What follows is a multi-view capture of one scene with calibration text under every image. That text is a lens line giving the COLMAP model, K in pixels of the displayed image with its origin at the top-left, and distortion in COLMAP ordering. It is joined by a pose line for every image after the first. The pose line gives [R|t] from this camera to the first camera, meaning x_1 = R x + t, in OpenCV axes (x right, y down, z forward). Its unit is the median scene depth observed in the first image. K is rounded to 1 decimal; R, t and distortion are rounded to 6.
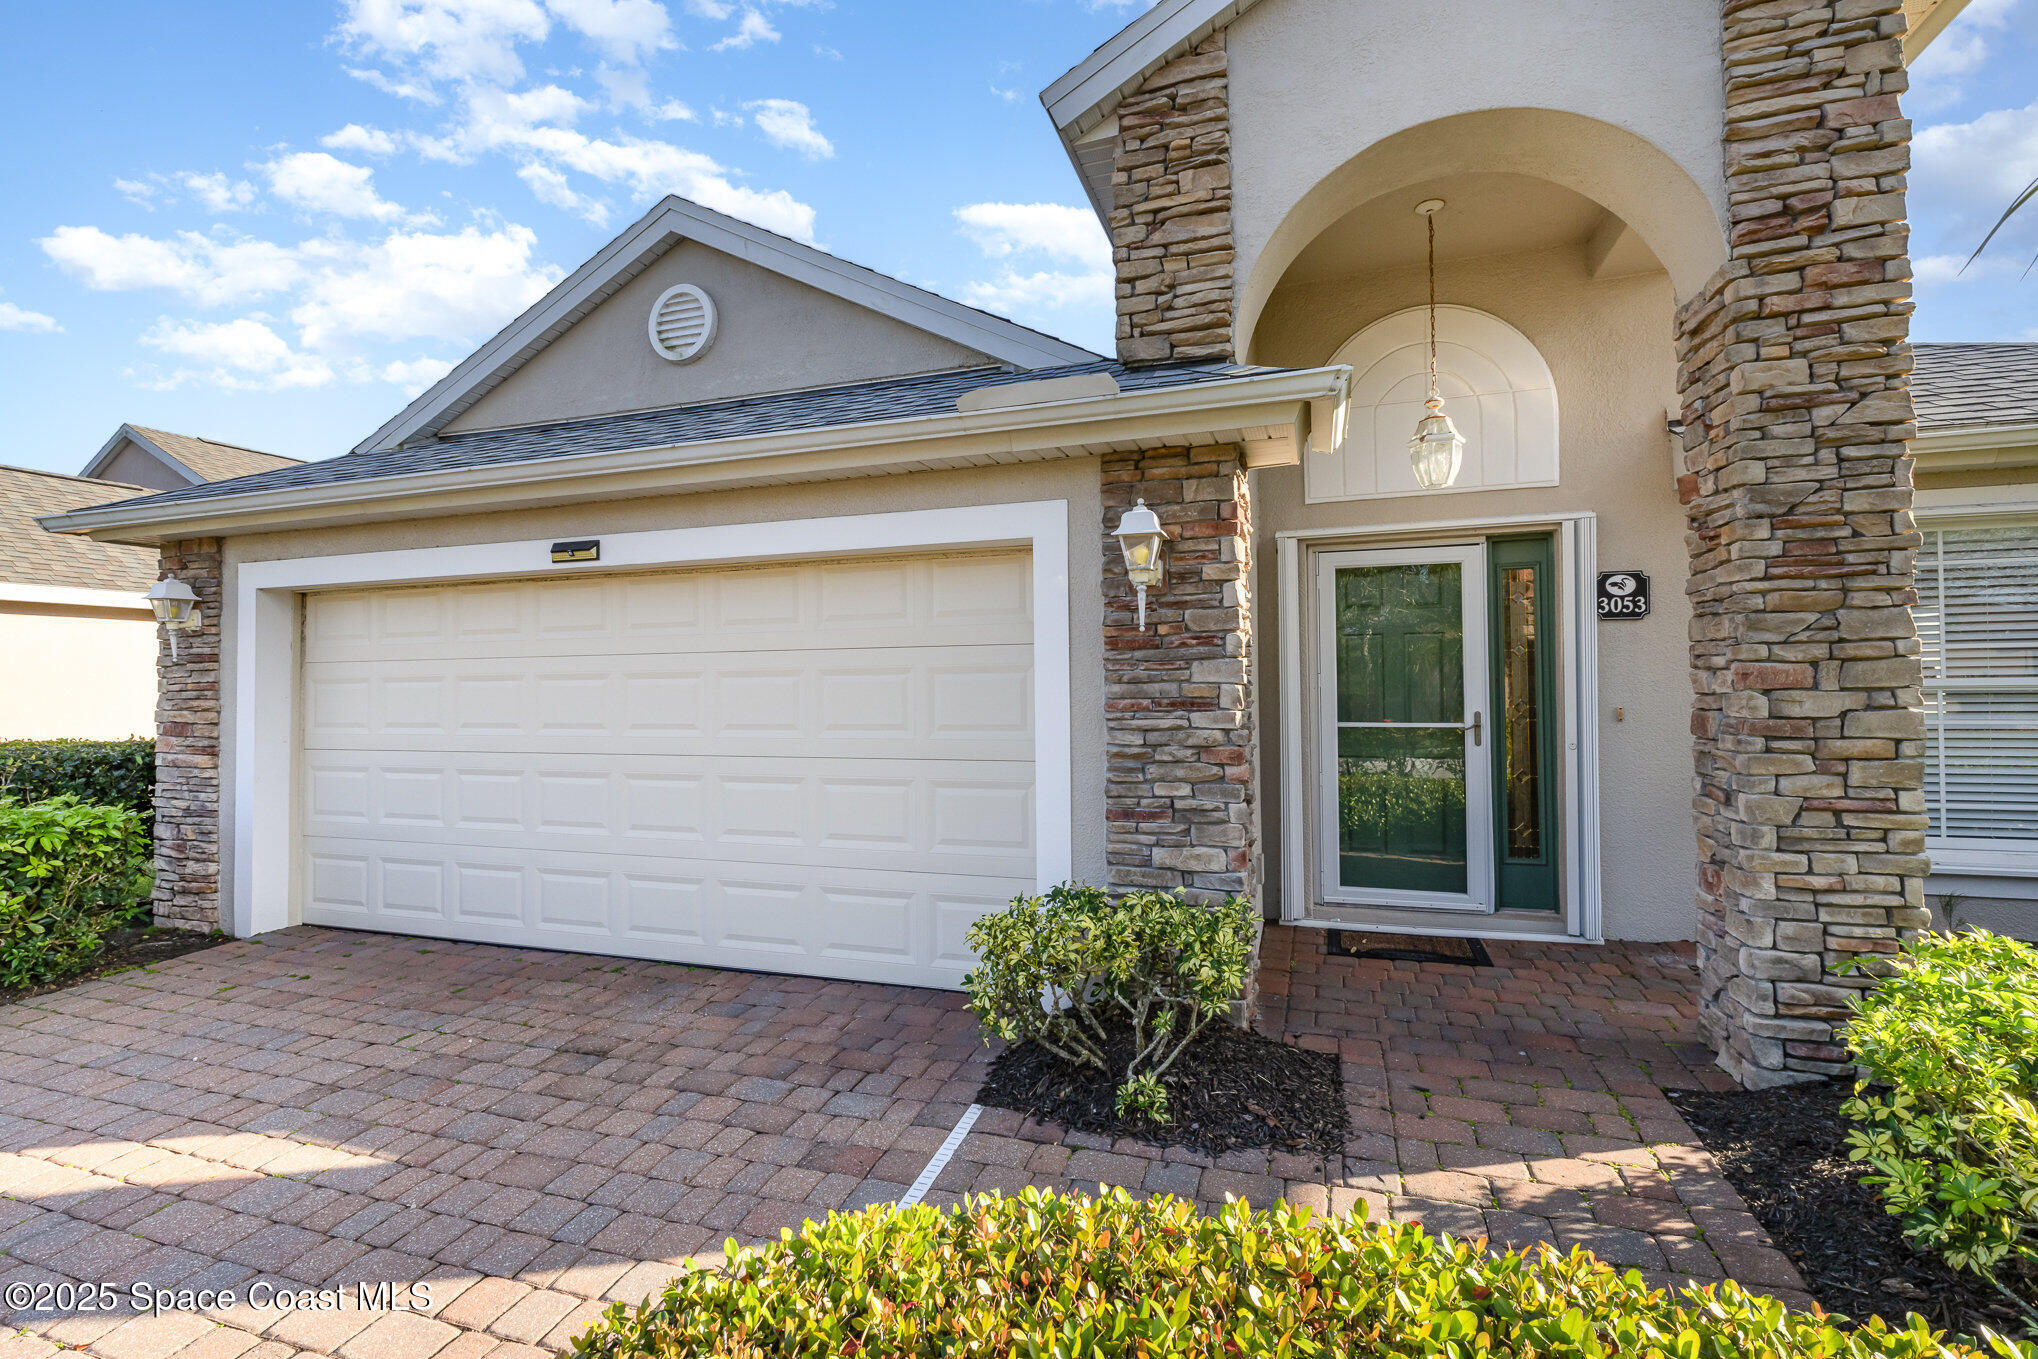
lens RADIAL K [[912.4, 0, 1017.7], [0, 912.4, 673.1], [0, 0, 1]] dist [-0.002809, 0.000252]
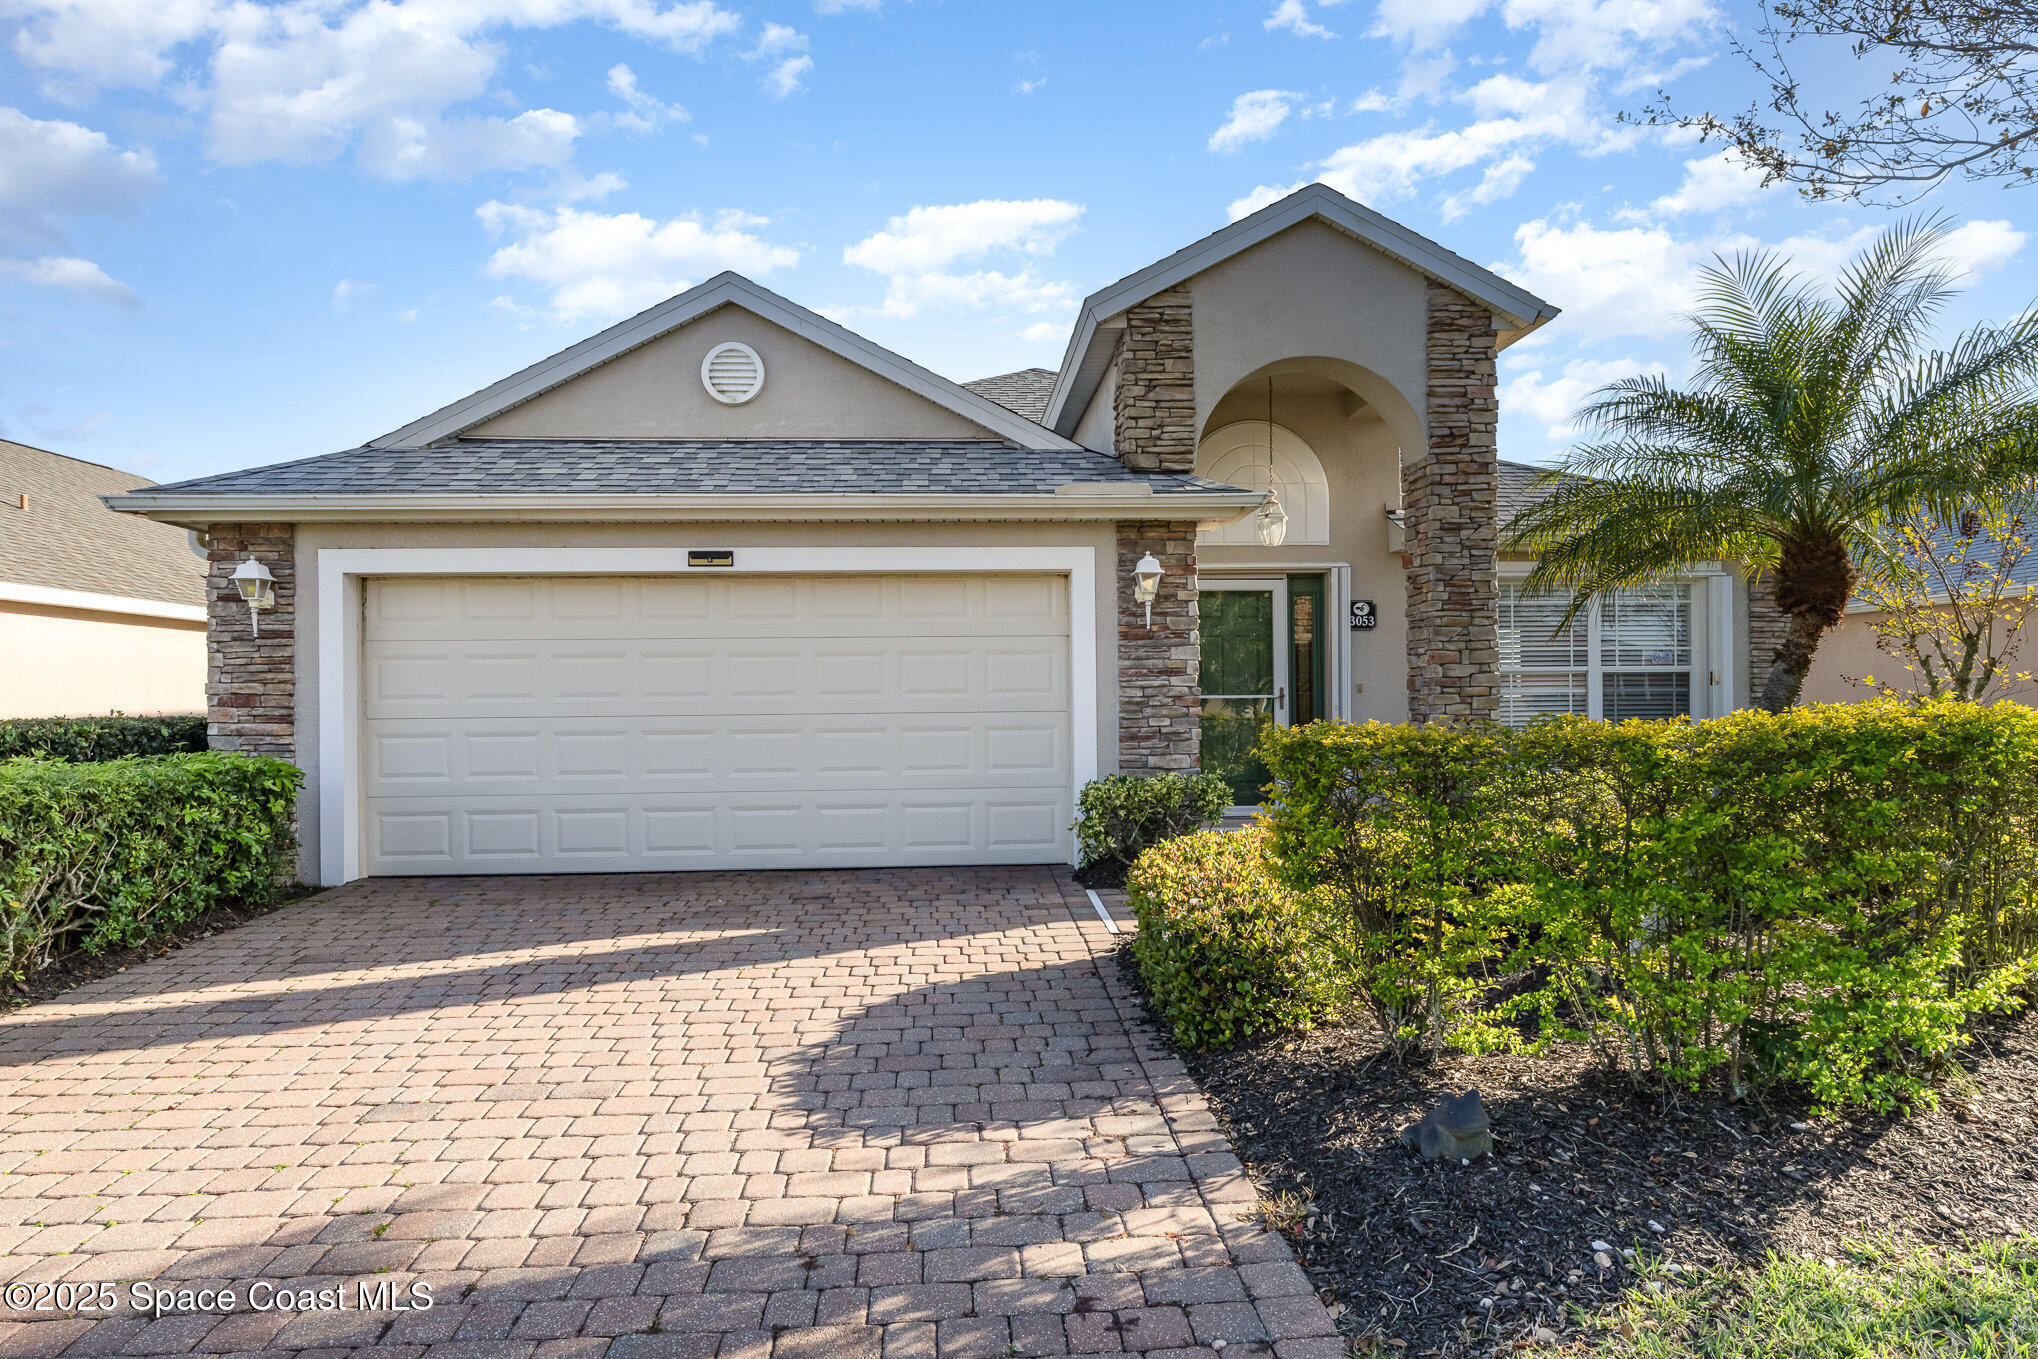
lens RADIAL K [[1150.8, 0, 1027.7], [0, 1150.8, 707.2], [0, 0, 1]] dist [-0.006448, -0.001134]
pose [[0.929017, -0.000413, 0.370038, -0.838363], [-0.004685, 0.999906, 0.012880, 0.071795], [-0.370008, -0.013700, 0.928927, -0.890036]]
